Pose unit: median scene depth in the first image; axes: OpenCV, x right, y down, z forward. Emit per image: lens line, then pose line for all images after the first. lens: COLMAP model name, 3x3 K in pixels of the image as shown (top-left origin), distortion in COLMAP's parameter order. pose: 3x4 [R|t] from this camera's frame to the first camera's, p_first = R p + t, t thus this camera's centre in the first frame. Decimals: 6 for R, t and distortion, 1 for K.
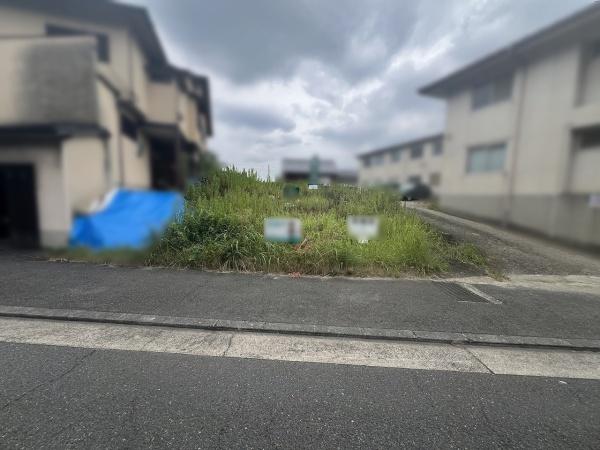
lens RADIAL K [[242.5, 0, 299.4], [0, 242.5, 224.8], [0, 0, 1]] dist [-0.003880, 0.001004]
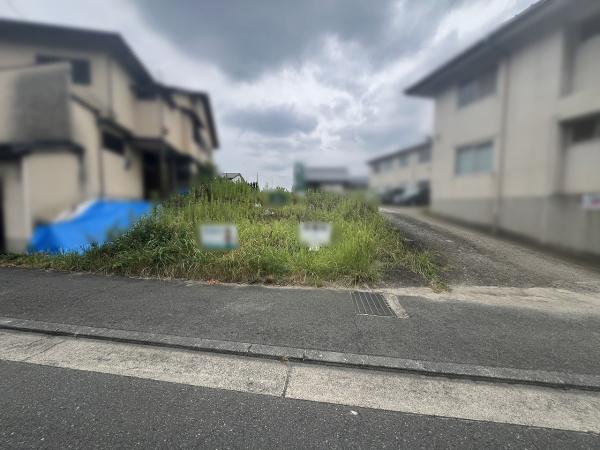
lens RADIAL K [[242.5, 0, 300.0], [0, 242.5, 225.4], [0, 0, 1]] dist [-0.003880, 0.001004]
pose [[0.994554, -0.010001, -0.103742, 0.363723], [0.006576, 0.999424, -0.033306, 0.009985], [0.104015, 0.032442, 0.994046, 0.045031]]
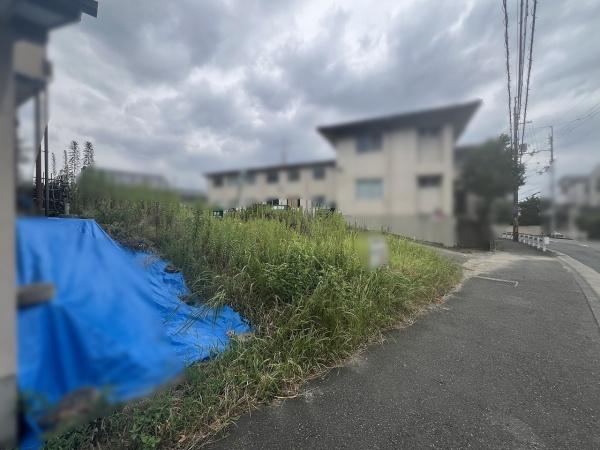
lens RADIAL K [[242.5, 0, 299.7], [0, 242.5, 221.5], [0, 0, 1]] dist [-0.003880, 0.001004]
pose [[0.708534, -0.031381, 0.704978, -0.892364], [0.099574, 0.993461, -0.055854, -0.088597], [-0.698616, 0.109772, 0.707026, 0.558145]]
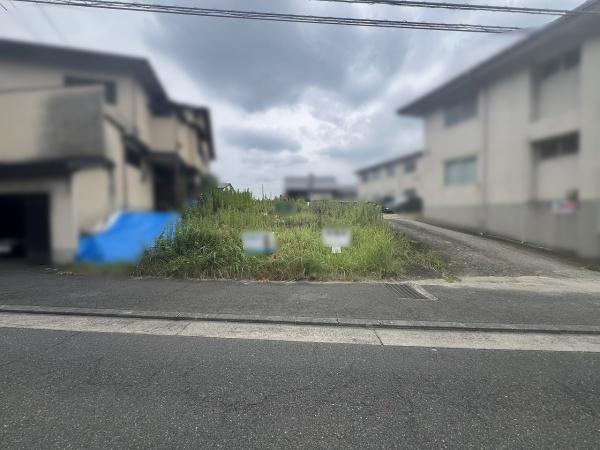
lens RADIAL K [[242.5, 0, 299.6], [0, 242.5, 224.7], [0, 0, 1]] dist [-0.003880, 0.001004]
pose [[0.998870, -0.032390, -0.034792, 0.163373], [0.029924, 0.997154, -0.069192, 0.022716], [0.036934, 0.068073, 0.996996, -0.124013]]
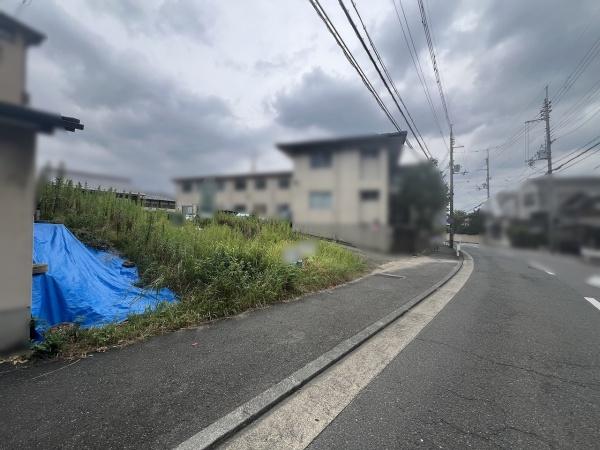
lens RADIAL K [[242.5, 0, 299.9], [0, 242.5, 222.1], [0, 0, 1]] dist [-0.003880, 0.001004]
pose [[0.637116, -0.002518, 0.770764, -0.960349], [0.087180, 0.993813, -0.068817, -0.062665], [-0.765821, 0.111040, 0.633394, 0.203055]]
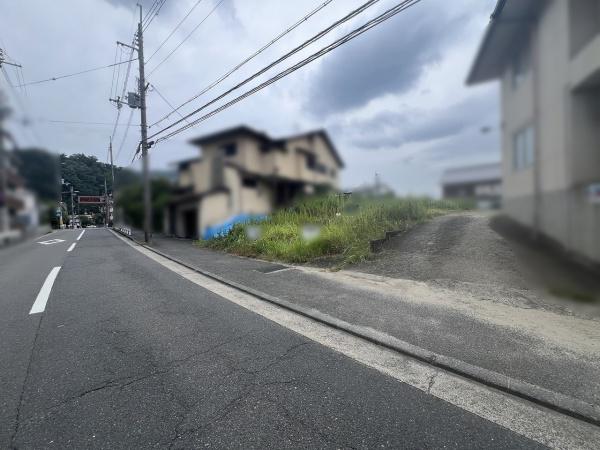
lens RADIAL K [[242.5, 0, 298.8], [0, 242.5, 225.8], [0, 0, 1]] dist [-0.003880, 0.001004]
pose [[0.689304, -0.024213, -0.724068, 1.459673], [-0.032214, 0.997428, -0.064023, 0.067048], [0.723756, 0.067457, 0.686751, 0.005482]]
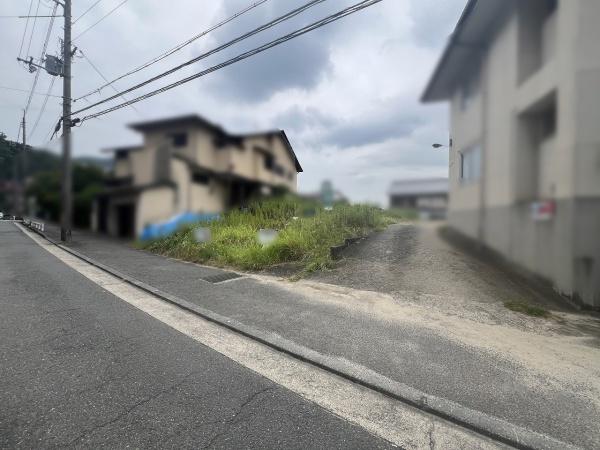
lens RADIAL K [[242.5, 0, 299.1], [0, 242.5, 225.6], [0, 0, 1]] dist [-0.003880, 0.001004]
pose [[0.815097, 0.000045, -0.579324, 1.365477], [-0.059488, 0.994720, -0.083621, 0.052681], [0.576262, 0.102622, 0.810797, 0.070691]]
